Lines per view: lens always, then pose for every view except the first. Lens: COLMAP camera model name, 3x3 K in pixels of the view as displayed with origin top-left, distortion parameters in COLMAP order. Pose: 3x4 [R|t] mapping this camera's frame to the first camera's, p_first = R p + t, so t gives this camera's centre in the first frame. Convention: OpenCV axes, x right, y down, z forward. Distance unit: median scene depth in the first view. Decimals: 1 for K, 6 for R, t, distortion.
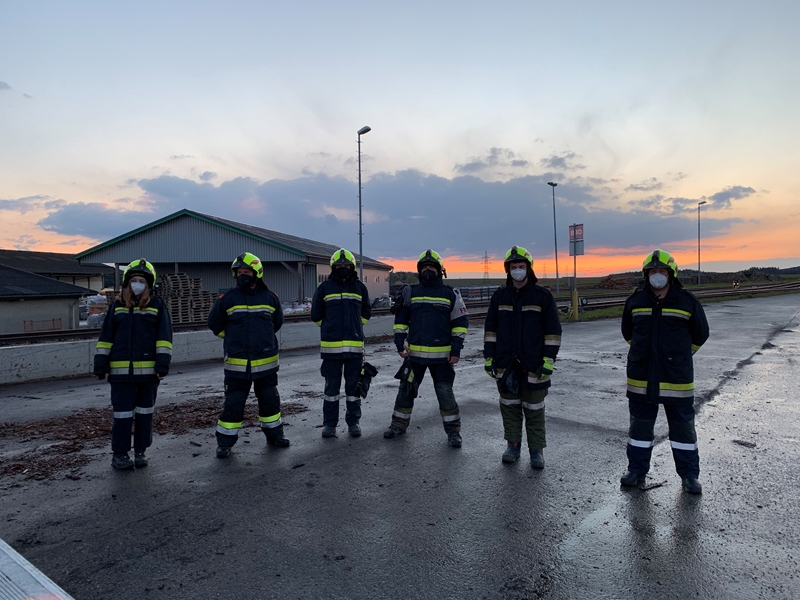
lens RADIAL K [[615.2, 0, 407.9], [0, 615.2, 327.4], [0, 0, 1]] dist [0.085271, -0.072014]
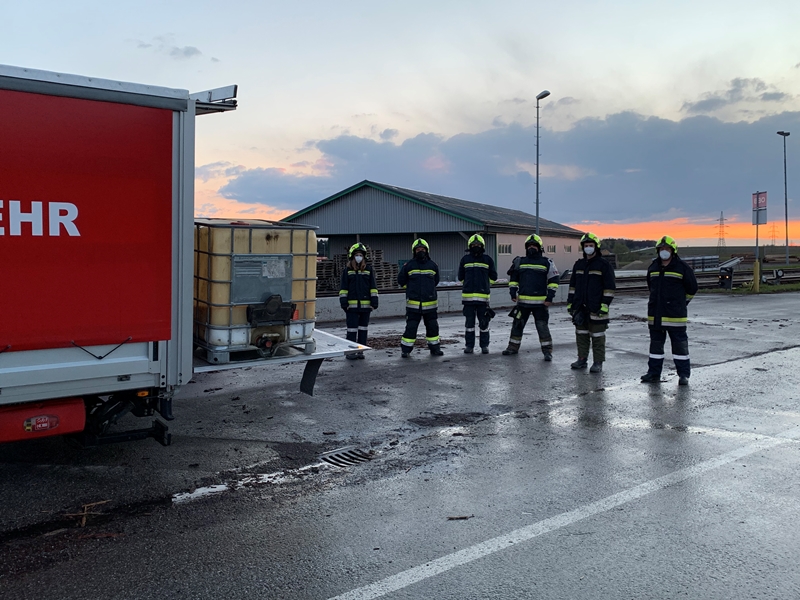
lens RADIAL K [[739.1, 0, 401.1], [0, 739.1, 300.1], [0, 0, 1]] dist [0.063083, -0.027699]
pose [[0.958404, 0.015876, -0.284973, 0.174194], [-0.018100, 0.999823, -0.005172, 0.038302], [0.284841, 0.010115, 0.958521, -0.616437]]
